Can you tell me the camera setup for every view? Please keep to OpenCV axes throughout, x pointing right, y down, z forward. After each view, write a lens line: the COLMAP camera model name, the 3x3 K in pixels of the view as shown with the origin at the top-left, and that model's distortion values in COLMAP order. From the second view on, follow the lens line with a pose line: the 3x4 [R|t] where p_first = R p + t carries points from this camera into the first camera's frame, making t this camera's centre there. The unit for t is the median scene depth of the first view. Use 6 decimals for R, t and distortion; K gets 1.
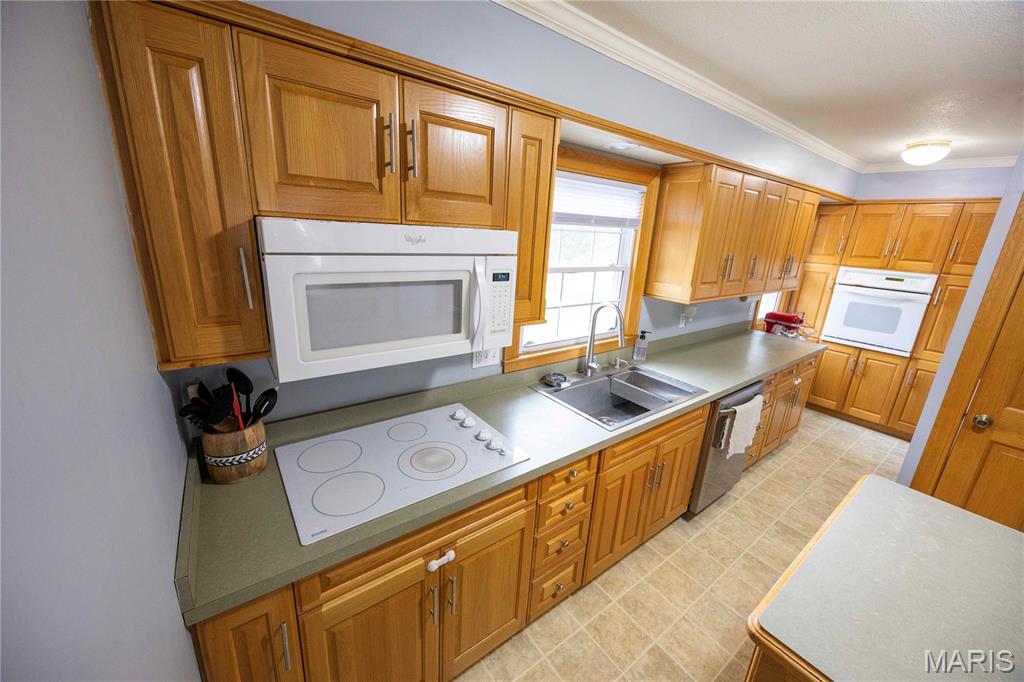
lens RADIAL K [[386.9, 0, 512.0], [0, 386.9, 341.0], [0, 0, 1]] dist [-0.000730, -0.000227]
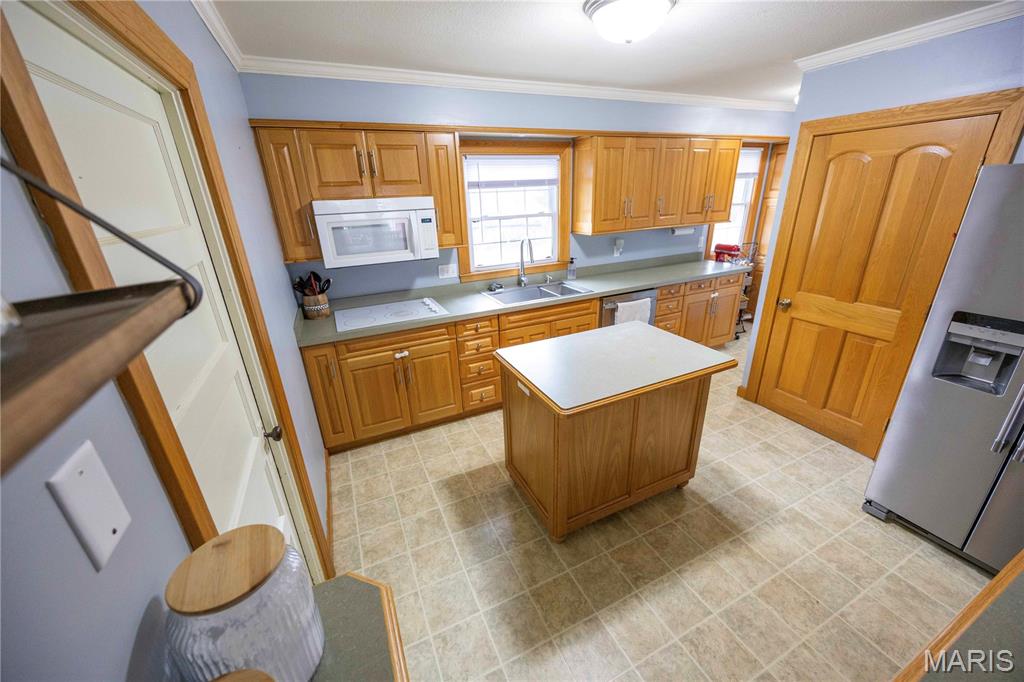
lens RADIAL K [[386.9, 0, 512.0], [0, 386.9, 341.0], [0, 0, 1]] dist [-0.000730, -0.000227]
pose [[0.976259, -0.012236, -0.216263, 0.730421], [0.030488, 0.996226, 0.081267, 0.270213], [0.214452, -0.085931, 0.972947, -0.800250]]
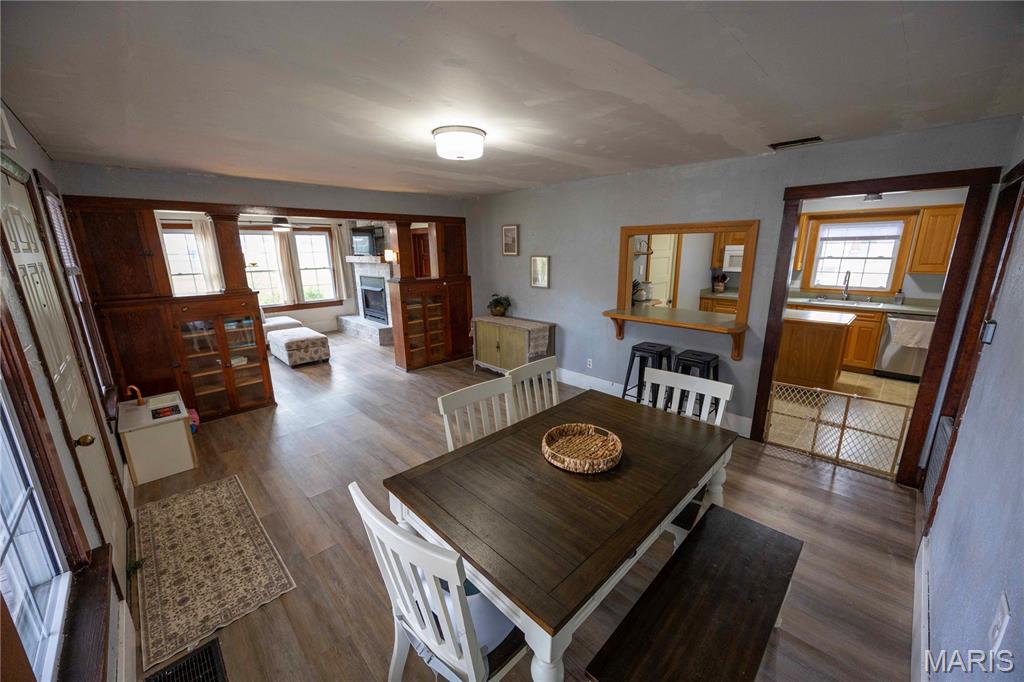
lens RADIAL K [[386.9, 0, 512.0], [0, 386.9, 341.0], [0, 0, 1]] dist [-0.000730, -0.000227]
pose [[0.130737, 0.176745, -0.975535, 3.534279], [-0.253525, 0.957224, 0.139452, 0.792400], [0.958453, 0.229091, 0.169954, -2.077339]]
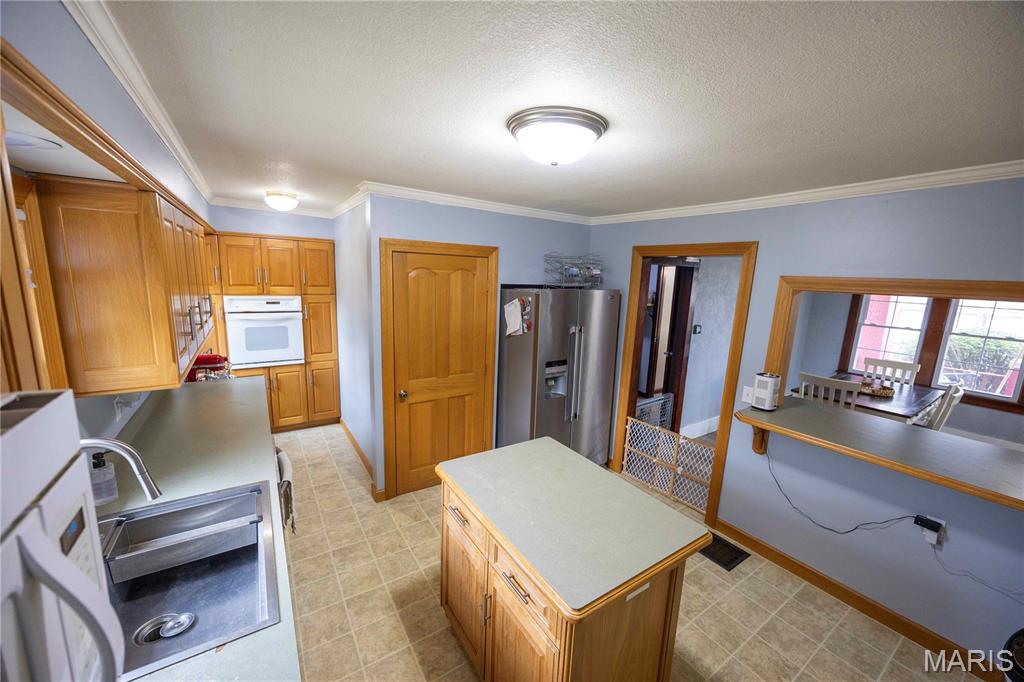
lens RADIAL K [[386.9, 0, 512.0], [0, 386.9, 341.0], [0, 0, 1]] dist [-0.000730, -0.000227]
pose [[0.054966, -0.223850, 0.973072, -0.259923], [0.242428, 0.948377, 0.204475, -0.260483], [-0.968611, 0.224661, 0.106396, 0.495233]]
